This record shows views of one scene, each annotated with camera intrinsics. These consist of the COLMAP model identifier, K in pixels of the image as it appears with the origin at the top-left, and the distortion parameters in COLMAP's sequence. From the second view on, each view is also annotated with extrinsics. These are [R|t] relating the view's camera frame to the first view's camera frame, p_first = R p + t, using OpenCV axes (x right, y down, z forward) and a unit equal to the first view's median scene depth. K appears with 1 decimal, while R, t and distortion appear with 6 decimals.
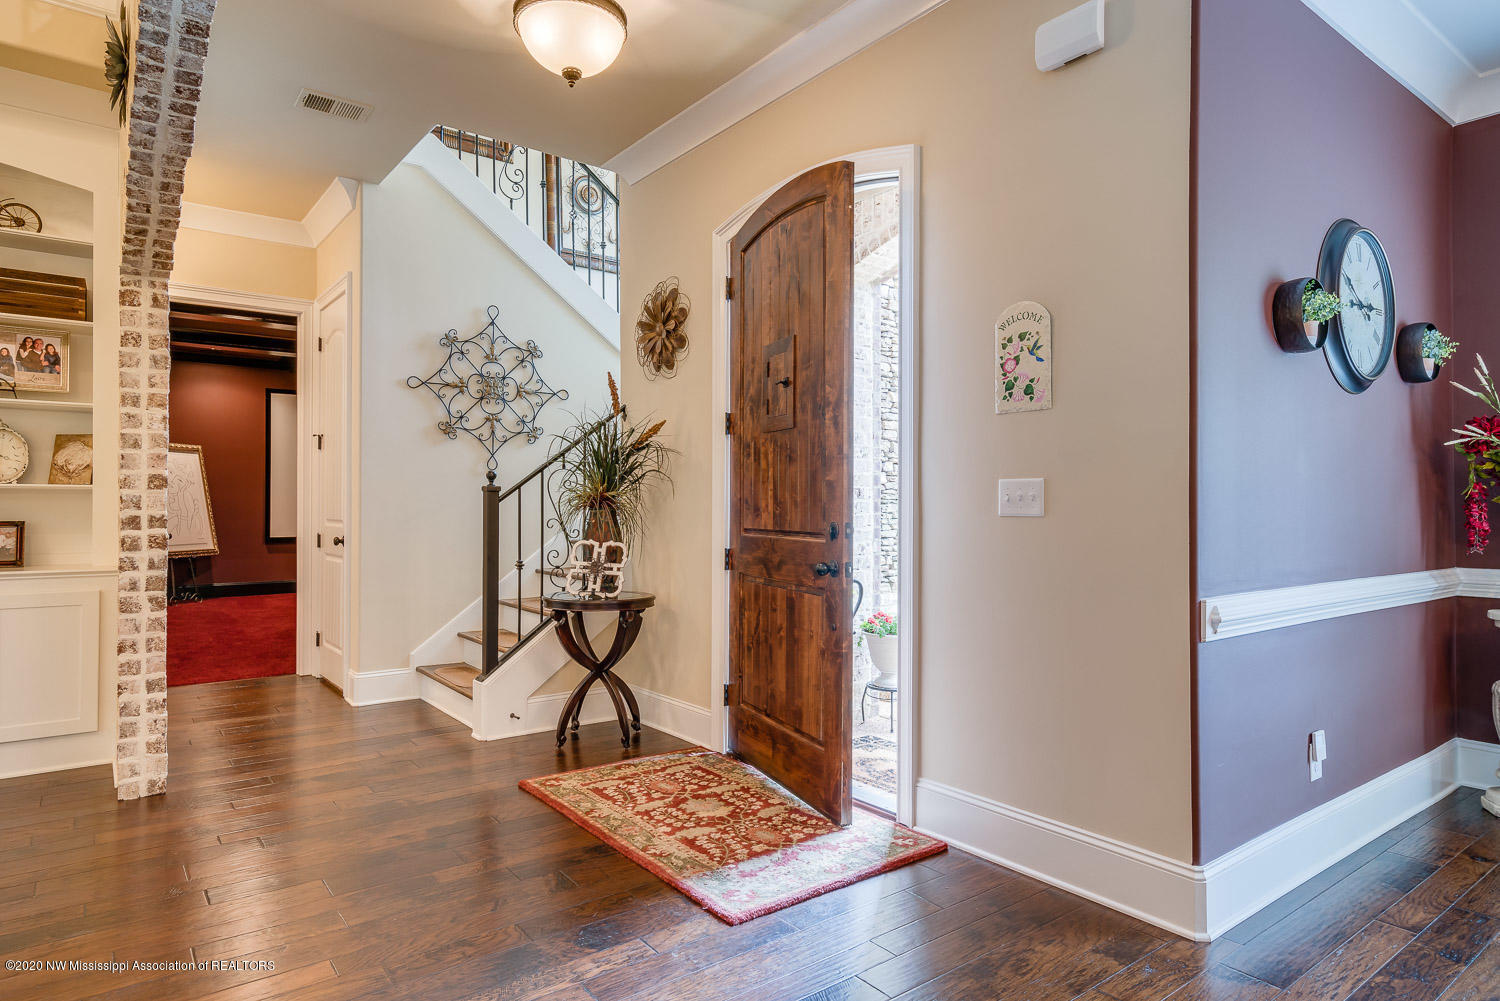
lens RADIAL K [[851.9, 0, 751.6], [0, 851.9, 500.0], [0, 0, 1]] dist [0.008885, 0.001380]
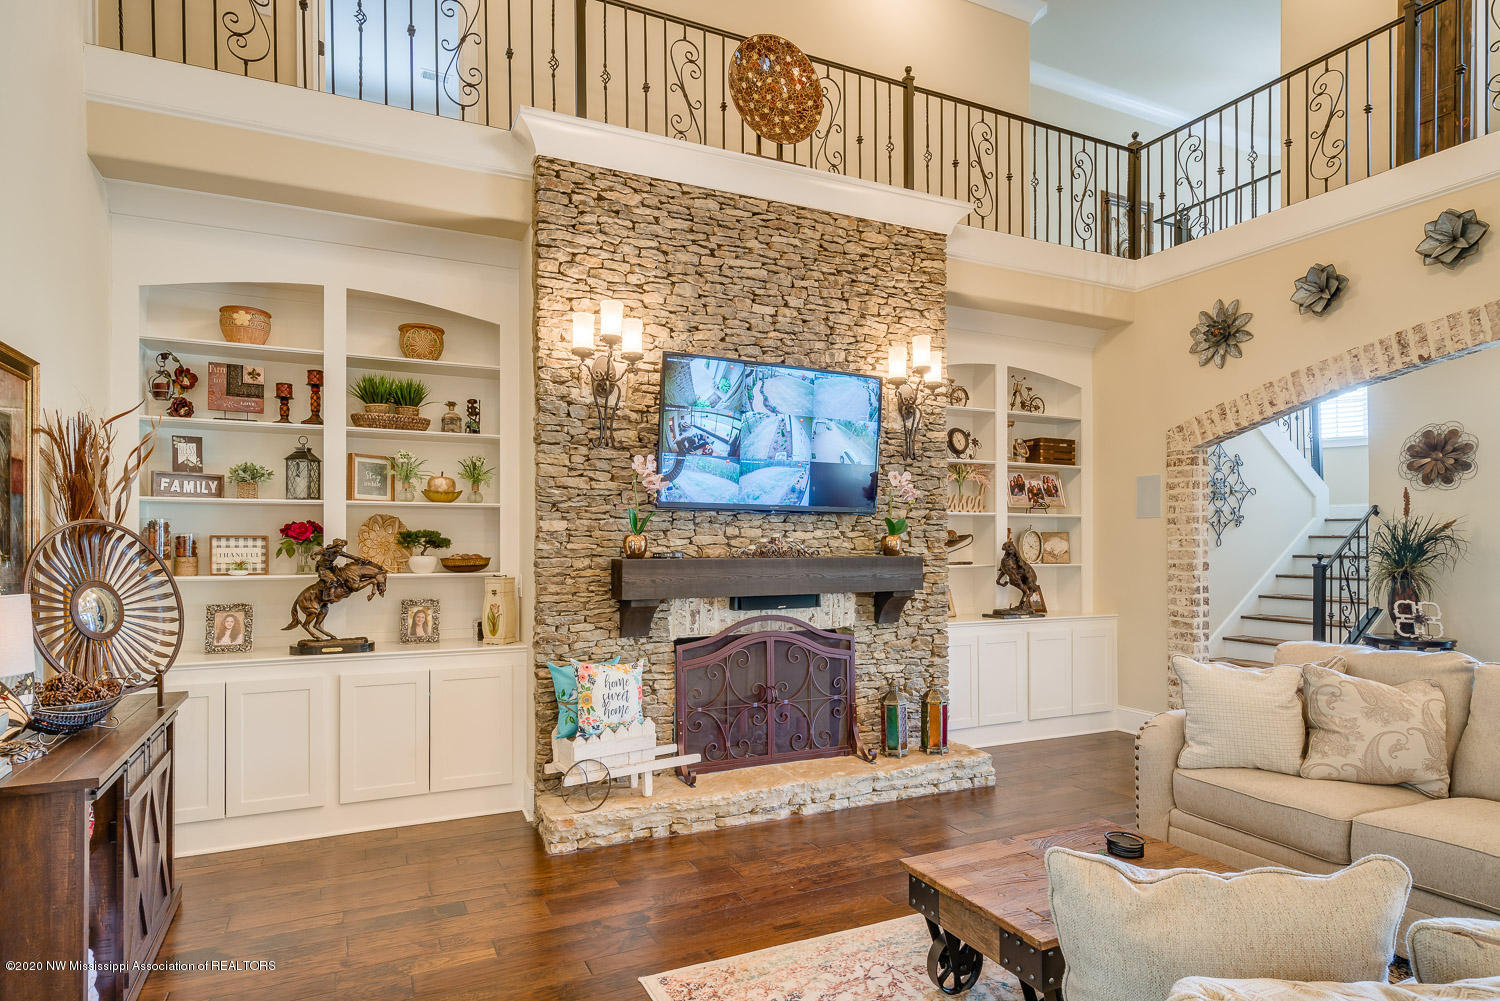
lens RADIAL K [[811.0, 0, 725.5], [0, 811.0, 538.2], [0, 0, 1]] dist [-0.007768, 0.003688]
pose [[0.976614, -0.002568, -0.214986, -1.290297], [0.002931, 0.999995, 0.001367, -0.083284], [0.214982, -0.001965, 0.976616, -0.800924]]
